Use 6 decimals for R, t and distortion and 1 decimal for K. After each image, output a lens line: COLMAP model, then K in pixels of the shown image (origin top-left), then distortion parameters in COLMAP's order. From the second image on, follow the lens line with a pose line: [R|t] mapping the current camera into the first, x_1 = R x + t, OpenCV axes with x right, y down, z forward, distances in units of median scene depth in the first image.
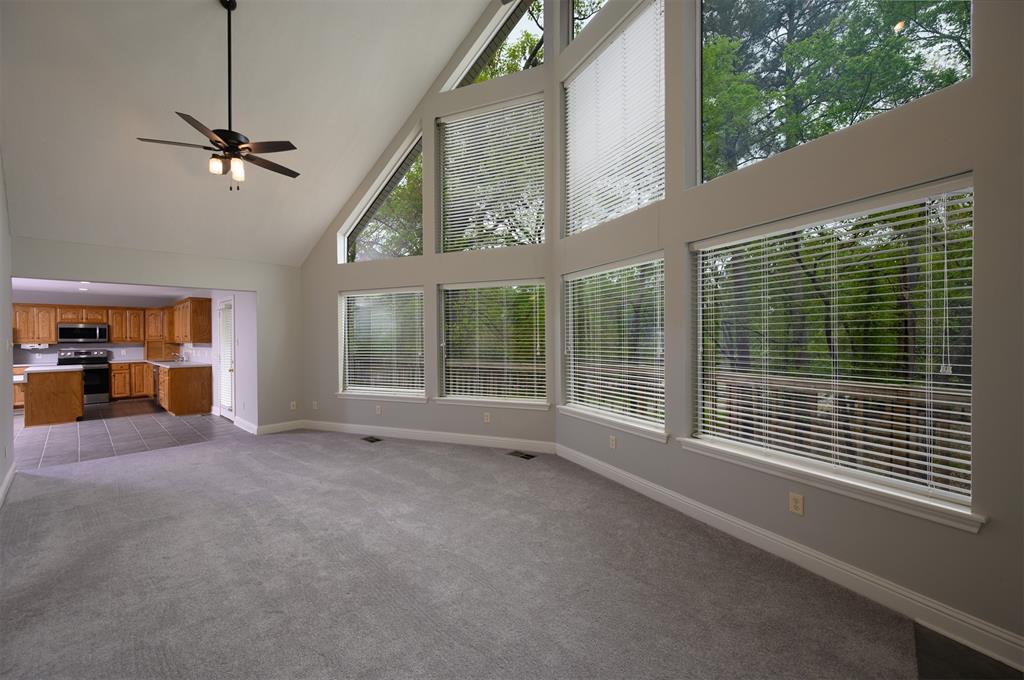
lens RADIAL K [[404.2, 0, 512.0], [0, 404.2, 340.0], [0, 0, 1]] dist [0.000720, -0.000015]
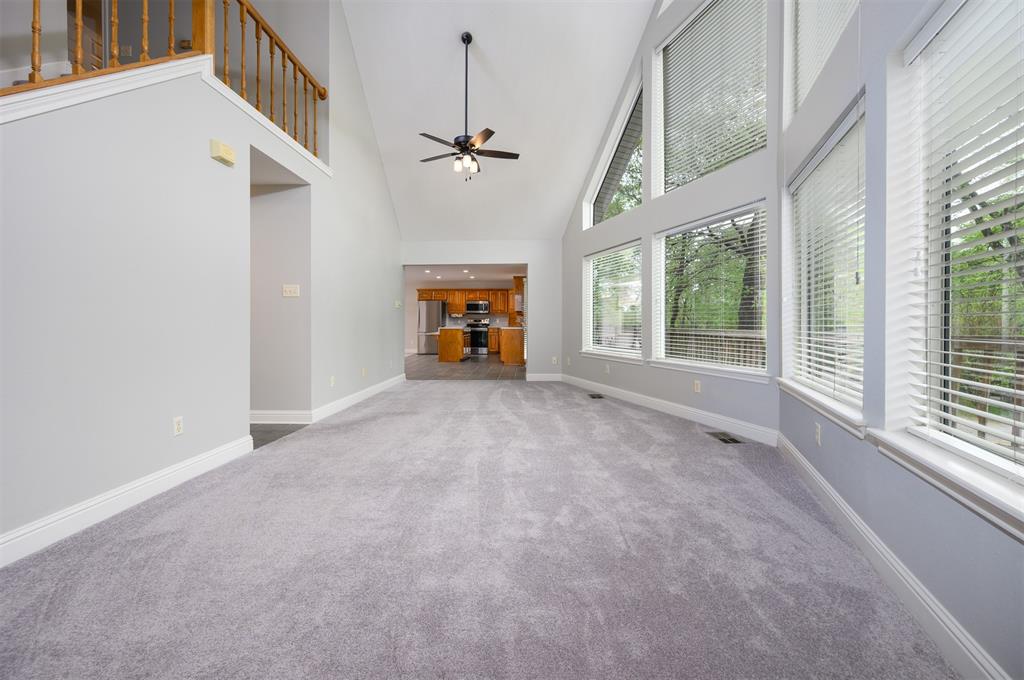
lens RADIAL K [[408.2, 0, 512.4], [0, 408.2, 323.3], [0, 0, 1]] dist [-0.000219, -0.000004]
pose [[0.655292, 0.008305, -0.755330, 0.234994], [-0.009894, 0.999948, 0.002412, 0.050948], [0.755311, 0.005893, 0.655340, 0.137763]]
